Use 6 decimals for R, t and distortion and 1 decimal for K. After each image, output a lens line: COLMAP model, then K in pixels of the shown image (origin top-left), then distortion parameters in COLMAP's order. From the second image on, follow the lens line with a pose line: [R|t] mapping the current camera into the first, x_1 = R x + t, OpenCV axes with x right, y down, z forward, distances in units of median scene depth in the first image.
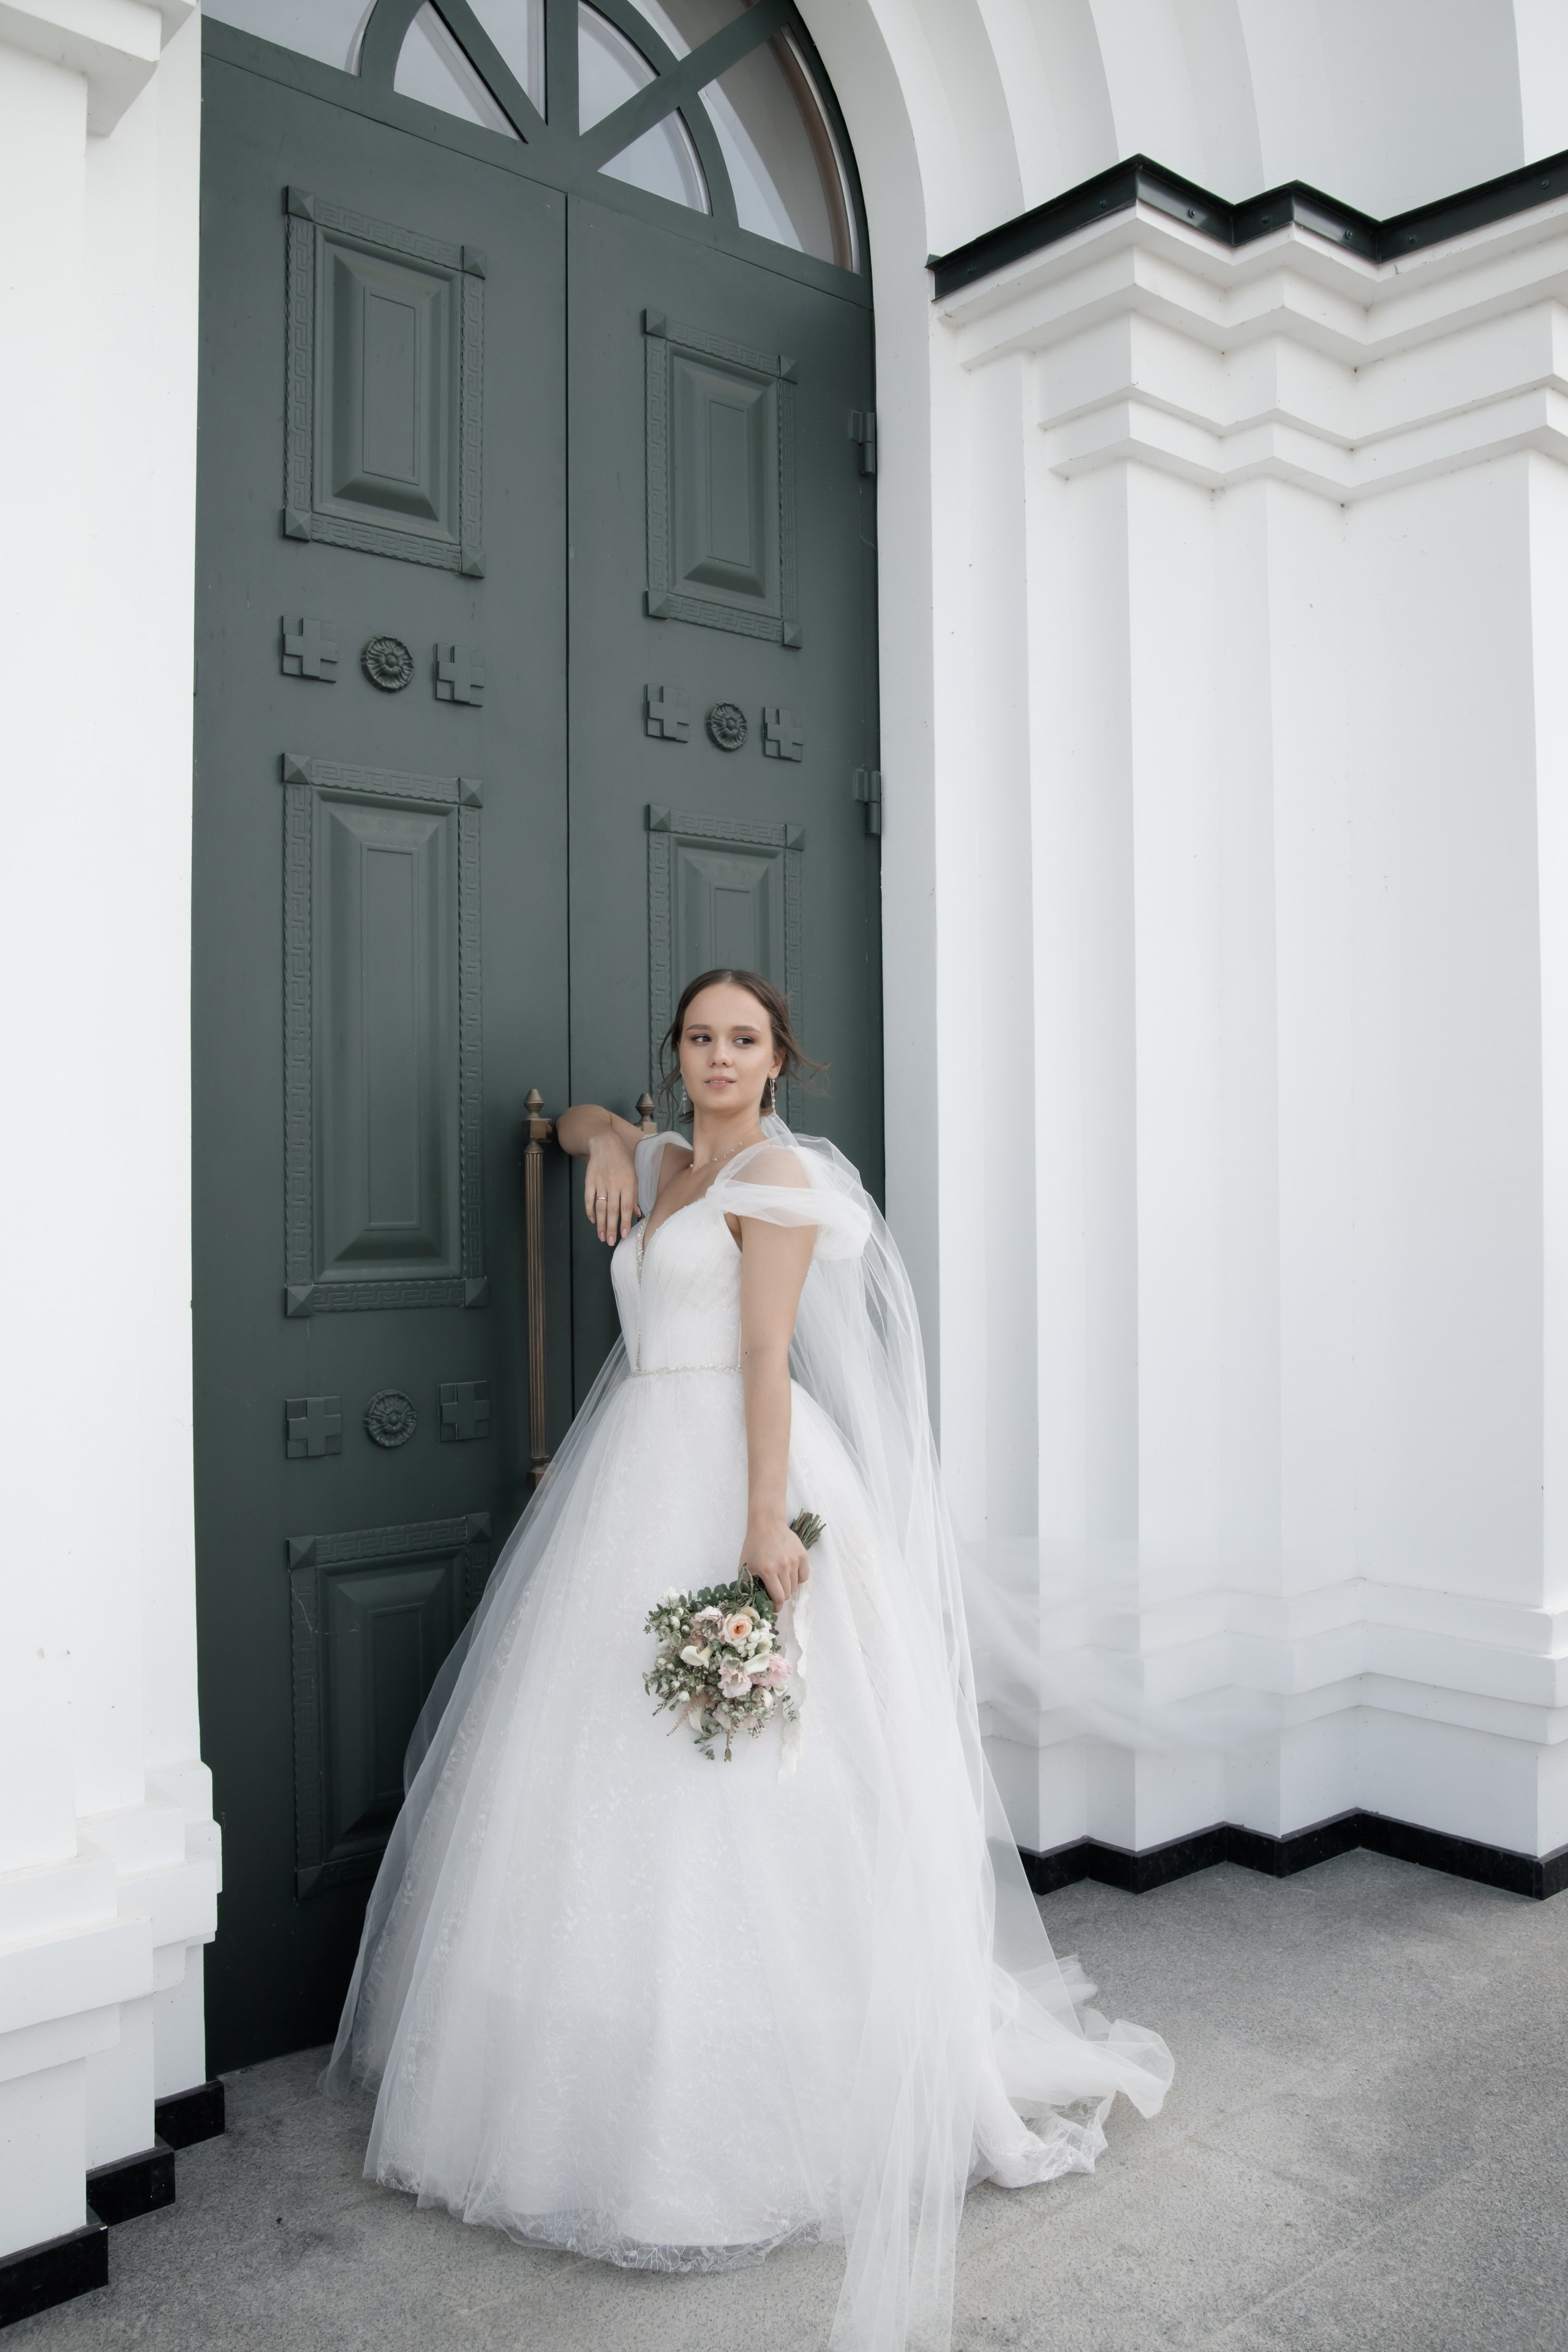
lens RADIAL K [[1889.2, 0, 784.0], [0, 1889.2, 1176.0], [0, 0, 1]] dist [-0.044684, 0.000783]
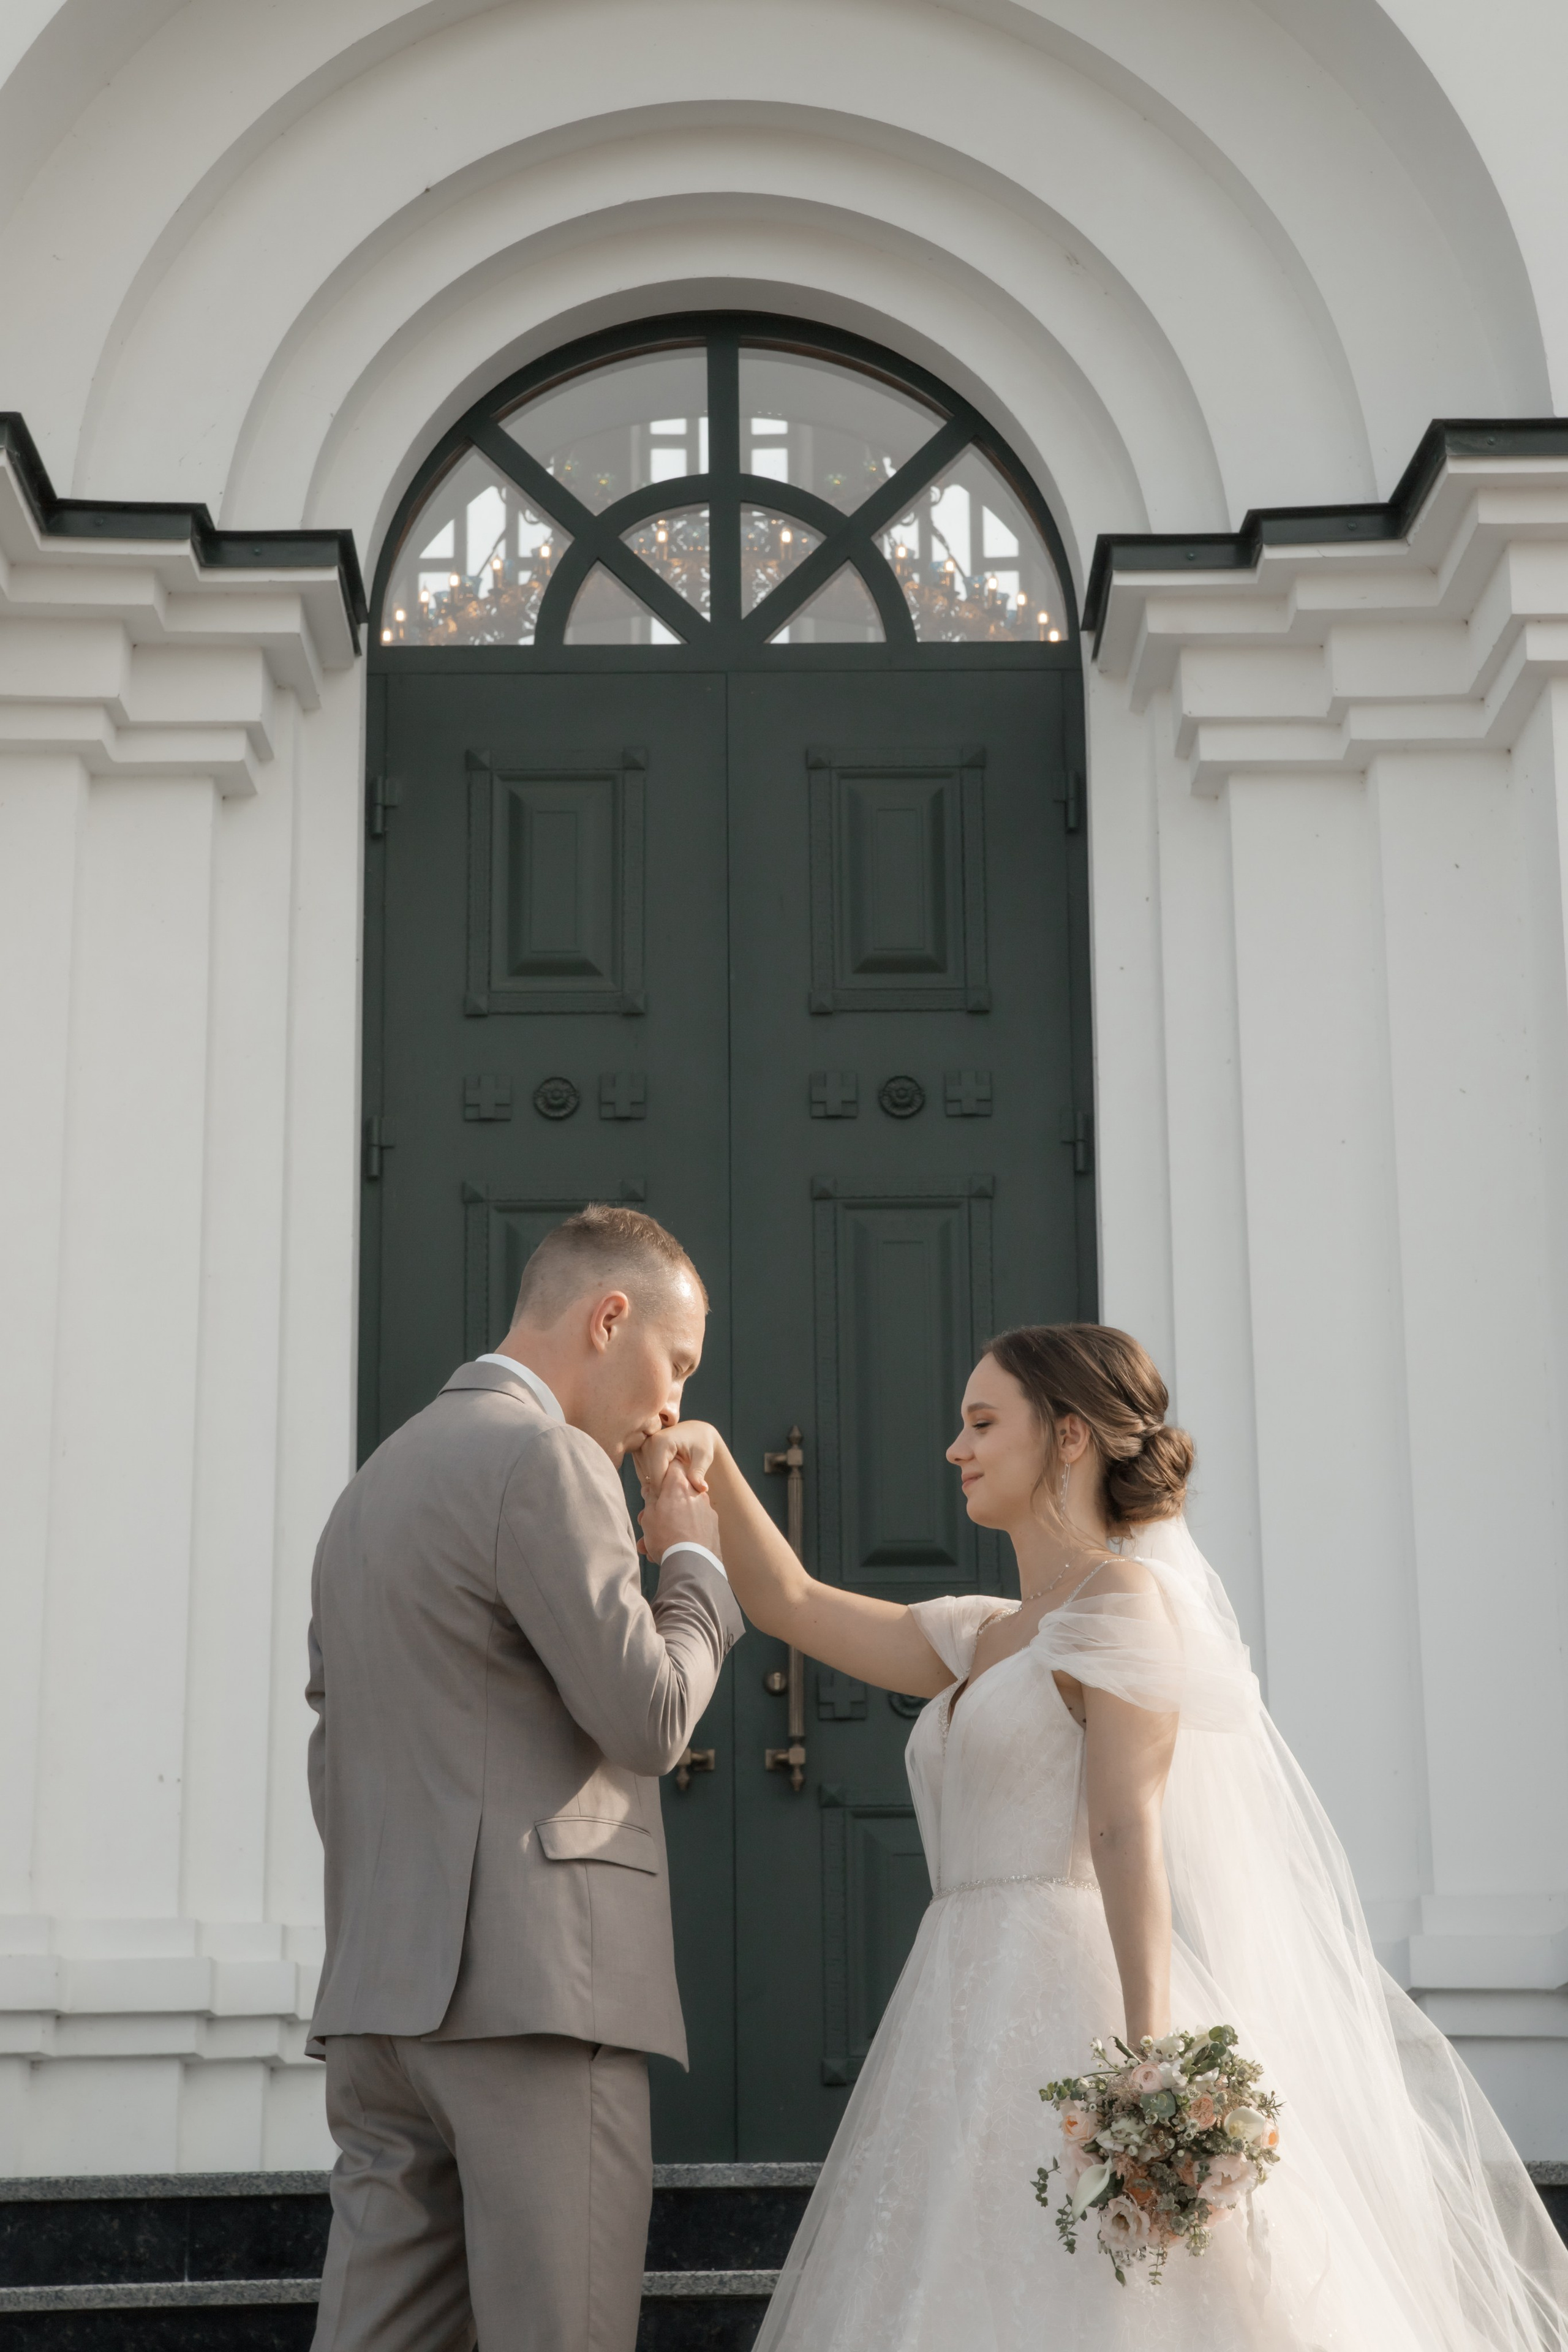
lens RADIAL K [[5509.0, 0, 781.4], [0, 5509.0, 1108.1], [0, 0, 1]] dist [0.355233, 0.634266]
pose [[0.798181, -0.178641, -0.575321, 1.880932], [0.014482, 0.960435, -0.278129, 0.701056], [0.602243, 0.213665, 0.769188, -1.595071]]
